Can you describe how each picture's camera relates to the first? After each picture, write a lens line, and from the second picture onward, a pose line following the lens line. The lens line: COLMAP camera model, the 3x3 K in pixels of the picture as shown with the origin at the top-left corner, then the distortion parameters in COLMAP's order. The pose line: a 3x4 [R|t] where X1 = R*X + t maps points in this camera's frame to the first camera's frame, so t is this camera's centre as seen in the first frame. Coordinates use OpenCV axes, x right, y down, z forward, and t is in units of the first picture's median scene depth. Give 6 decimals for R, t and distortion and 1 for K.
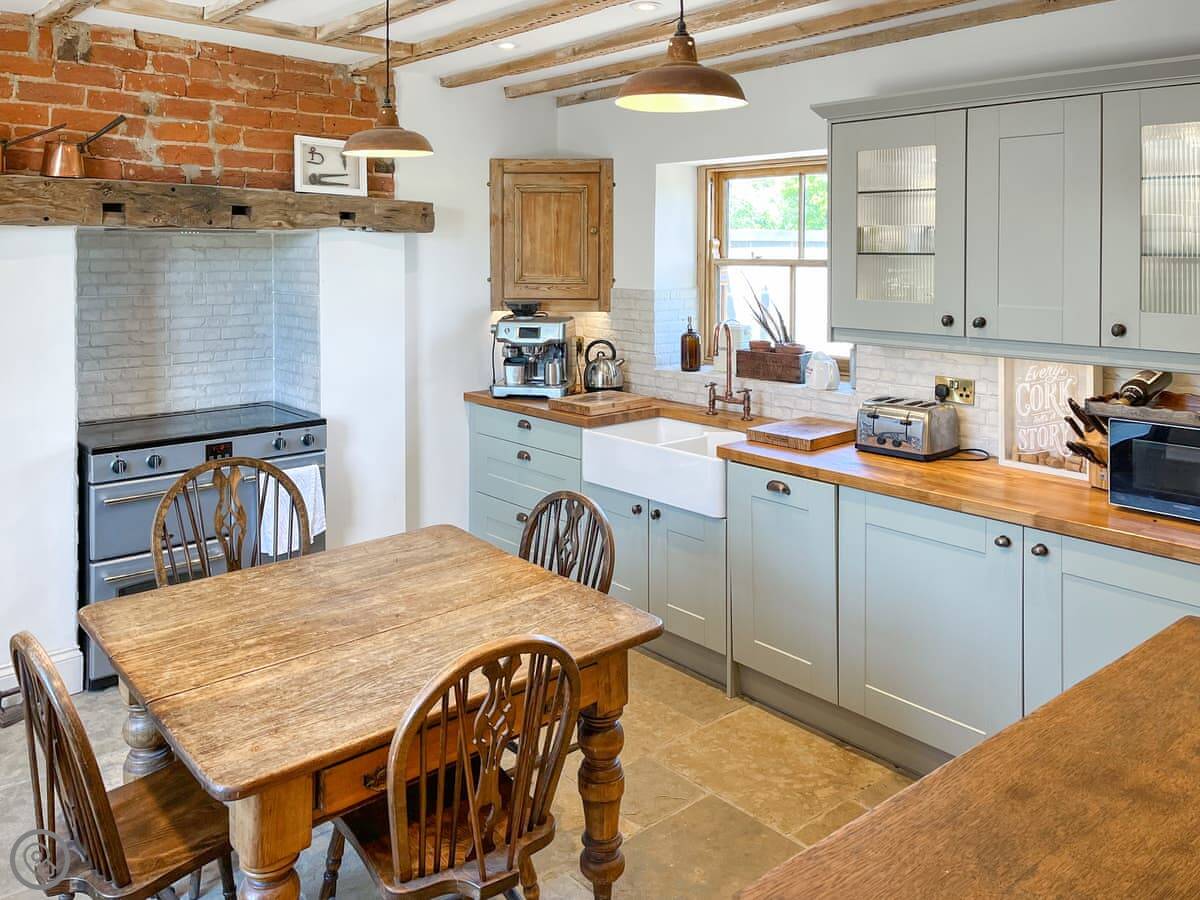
lens RADIAL K [[964.9, 0, 600.0], [0, 964.9, 450.0], [0, 0, 1]] dist [0.061016, -0.006665]
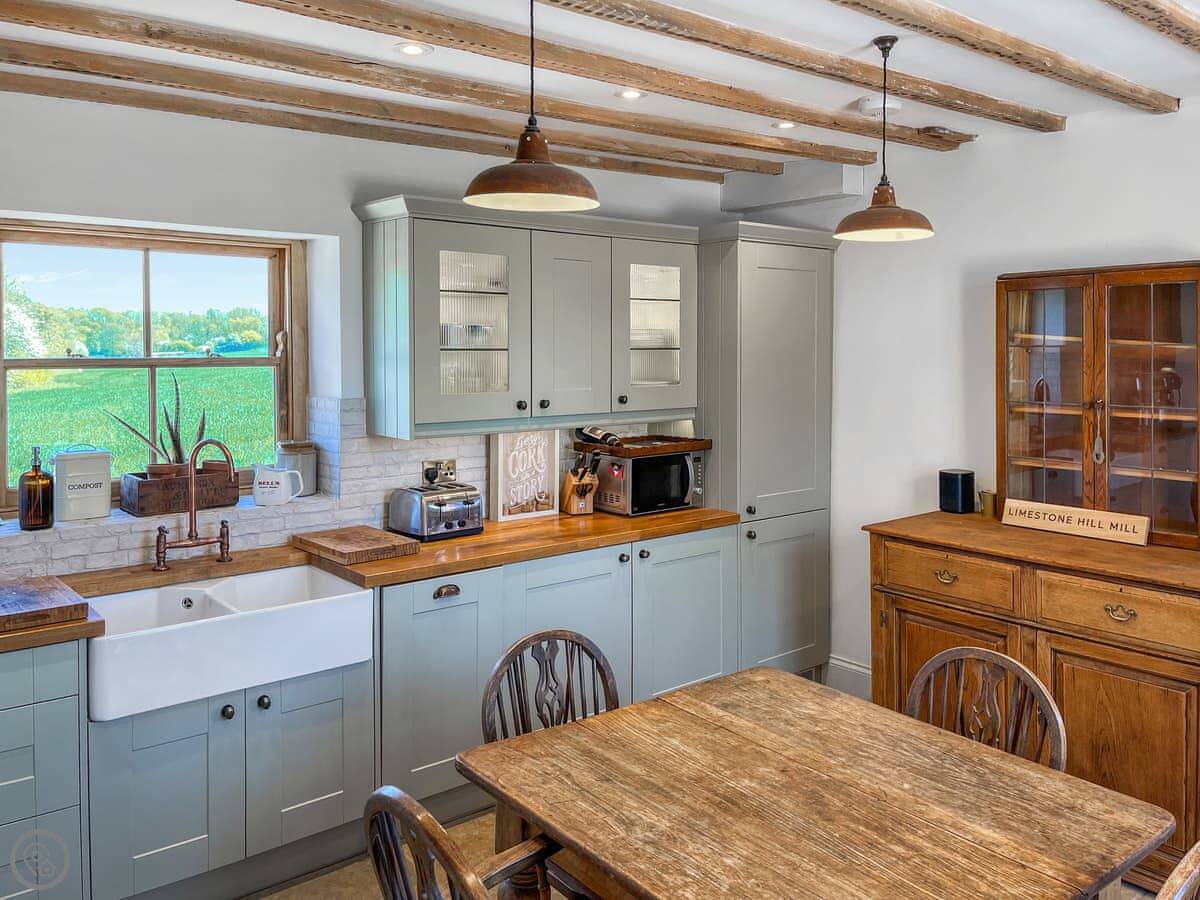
lens RADIAL K [[935.6, 0, 600.0], [0, 935.6, 527.0], [0, 0, 1]] dist [0.010637, -0.002245]
pose [[0.007526, -0.190071, 0.981741, -0.707119], [0.208918, 0.960402, 0.184339, -0.160692], [-0.977904, 0.203716, 0.046937, 0.788051]]
